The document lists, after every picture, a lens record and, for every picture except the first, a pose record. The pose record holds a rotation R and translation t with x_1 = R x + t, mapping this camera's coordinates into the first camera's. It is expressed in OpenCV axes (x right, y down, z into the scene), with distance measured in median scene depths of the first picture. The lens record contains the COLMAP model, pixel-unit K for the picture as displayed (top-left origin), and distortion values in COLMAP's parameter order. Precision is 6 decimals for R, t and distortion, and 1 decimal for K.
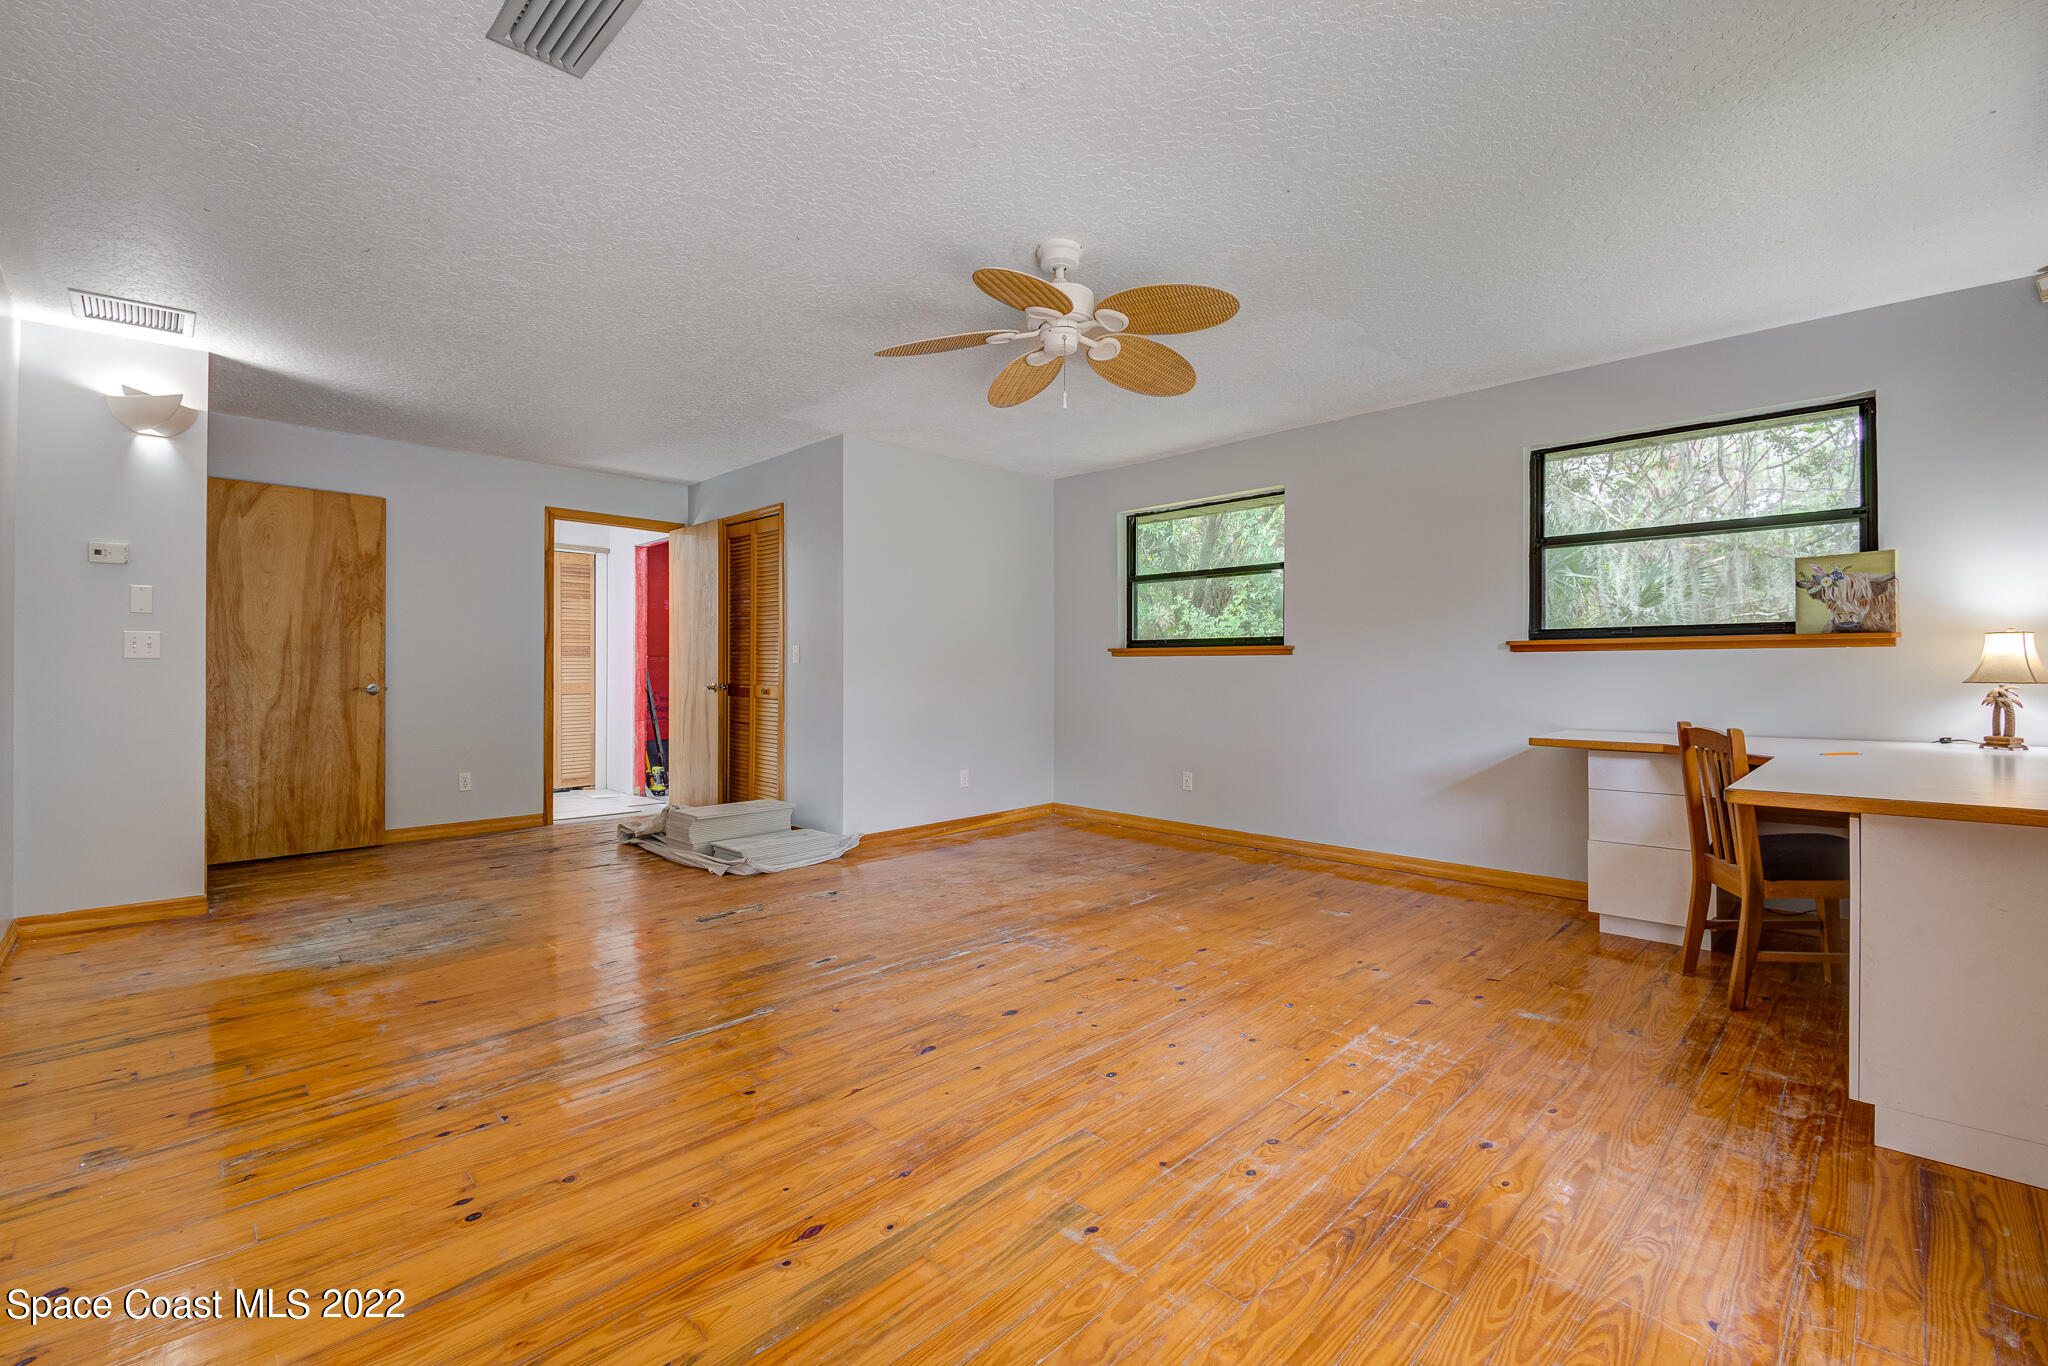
lens RADIAL K [[875.4, 0, 1024.0], [0, 875.4, 683.0], [0, 0, 1]] dist [0.018009, -0.016708]
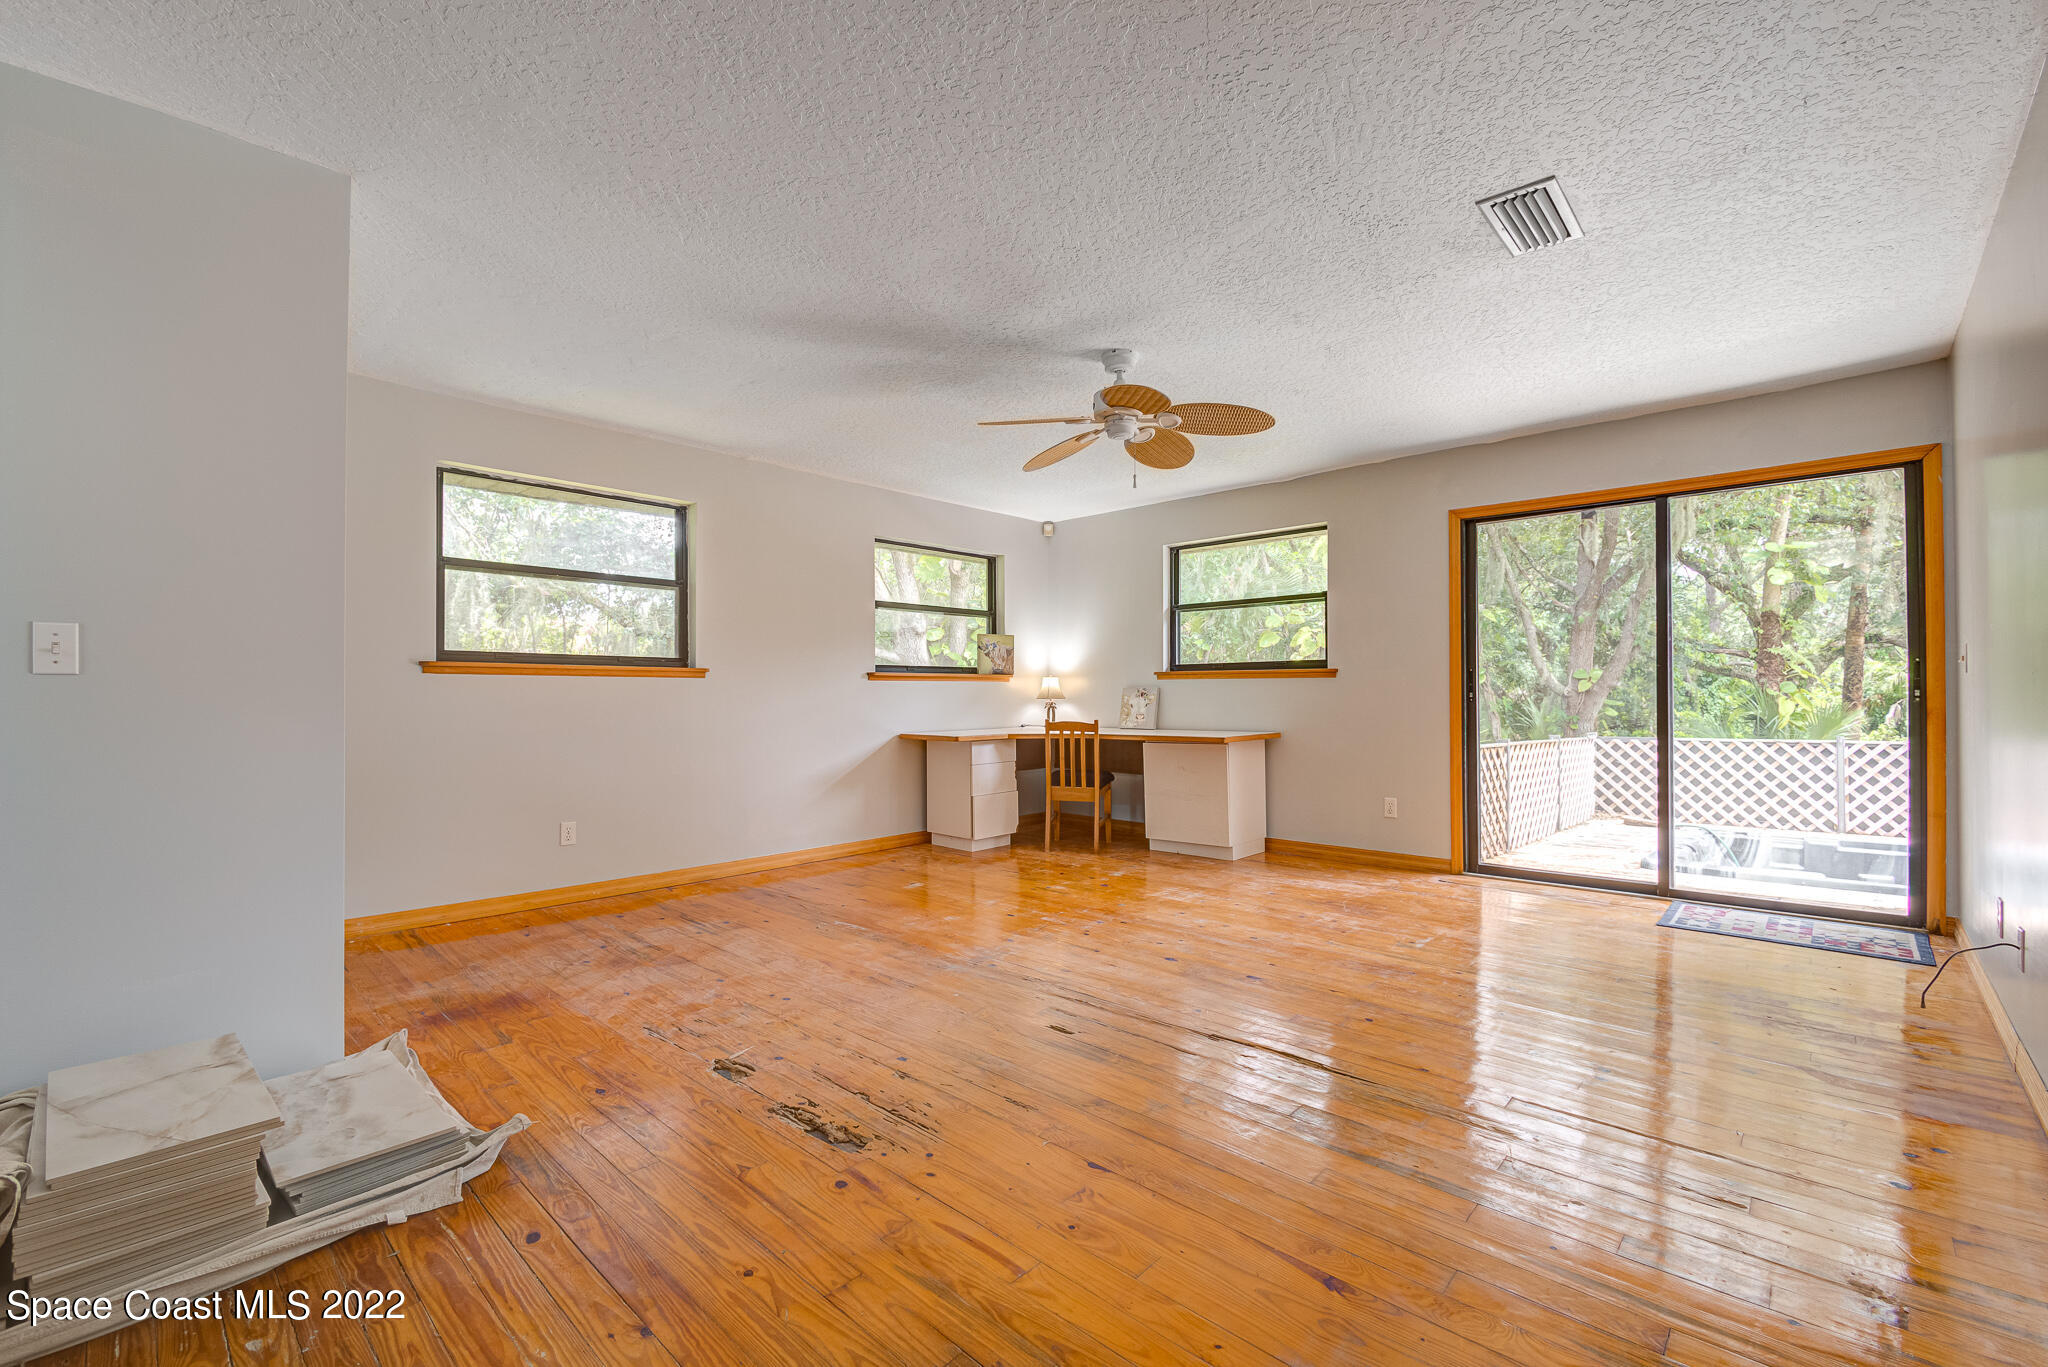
lens RADIAL K [[875.4, 0, 1024.0], [0, 875.4, 683.5], [0, 0, 1]] dist [0.018009, -0.016708]
pose [[-0.047386, 0.017892, 0.998716, -1.033470], [0.023585, 0.999581, -0.016788, -0.001357], [-0.998598, 0.022759, -0.047788, 1.029336]]
